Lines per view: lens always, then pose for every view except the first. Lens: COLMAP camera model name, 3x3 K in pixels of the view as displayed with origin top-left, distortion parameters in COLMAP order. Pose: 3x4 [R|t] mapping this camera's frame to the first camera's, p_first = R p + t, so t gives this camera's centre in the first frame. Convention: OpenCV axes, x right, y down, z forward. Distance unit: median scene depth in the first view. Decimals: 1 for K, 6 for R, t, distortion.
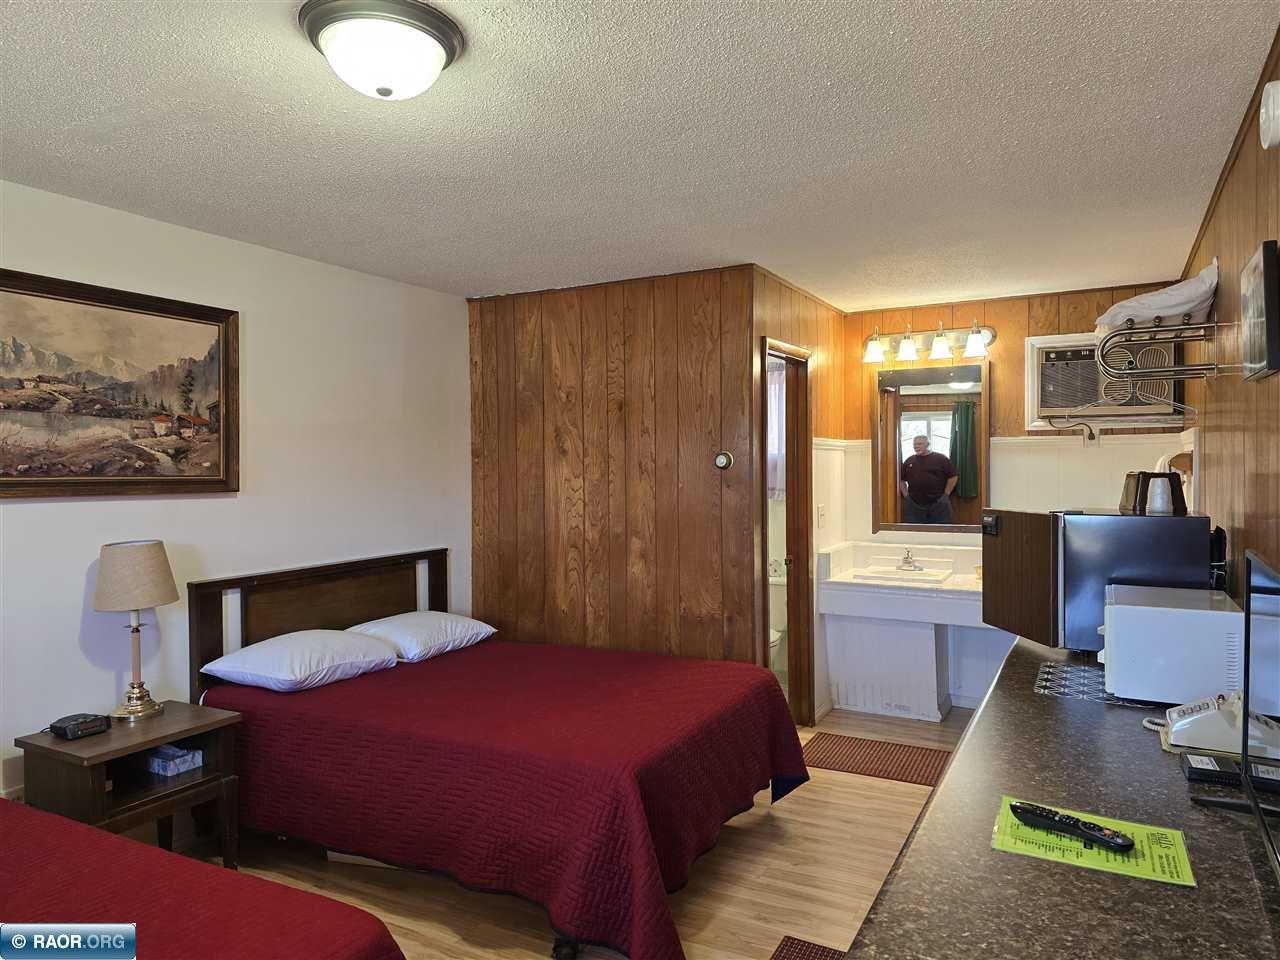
lens RADIAL K [[855.3, 0, 639.3], [0, 855.3, 485.9], [0, 0, 1]] dist [0.066794, -0.056225]
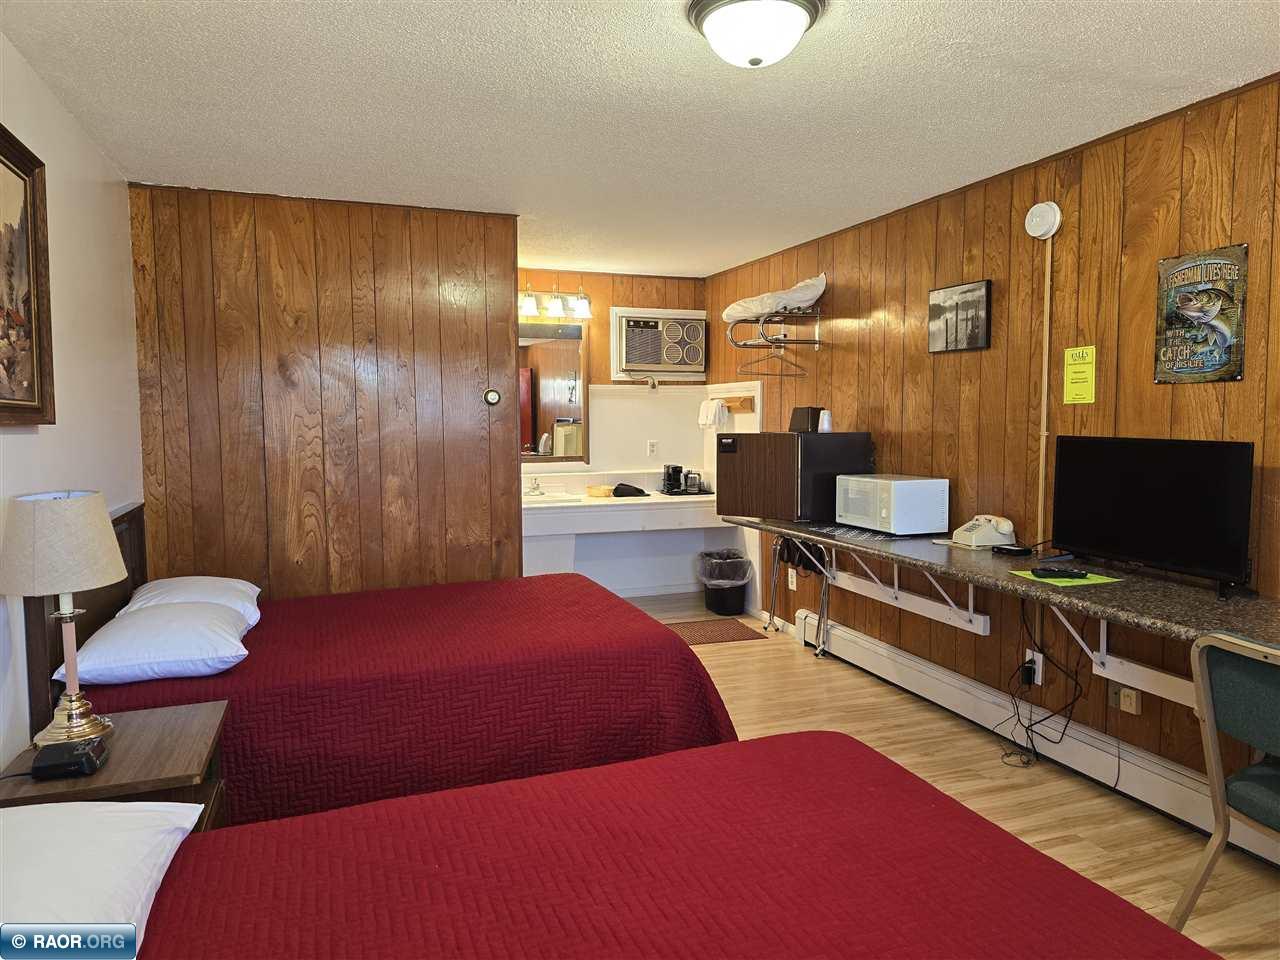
lens RADIAL K [[855.3, 0, 645.2], [0, 855.3, 480.4], [0, 0, 1]] dist [0.066794, -0.056225]
pose [[0.658407, -0.053084, 0.750788, -0.525176], [0.018008, 0.998335, 0.054794, 0.017209], [-0.752447, -0.022557, 0.658267, 0.134528]]
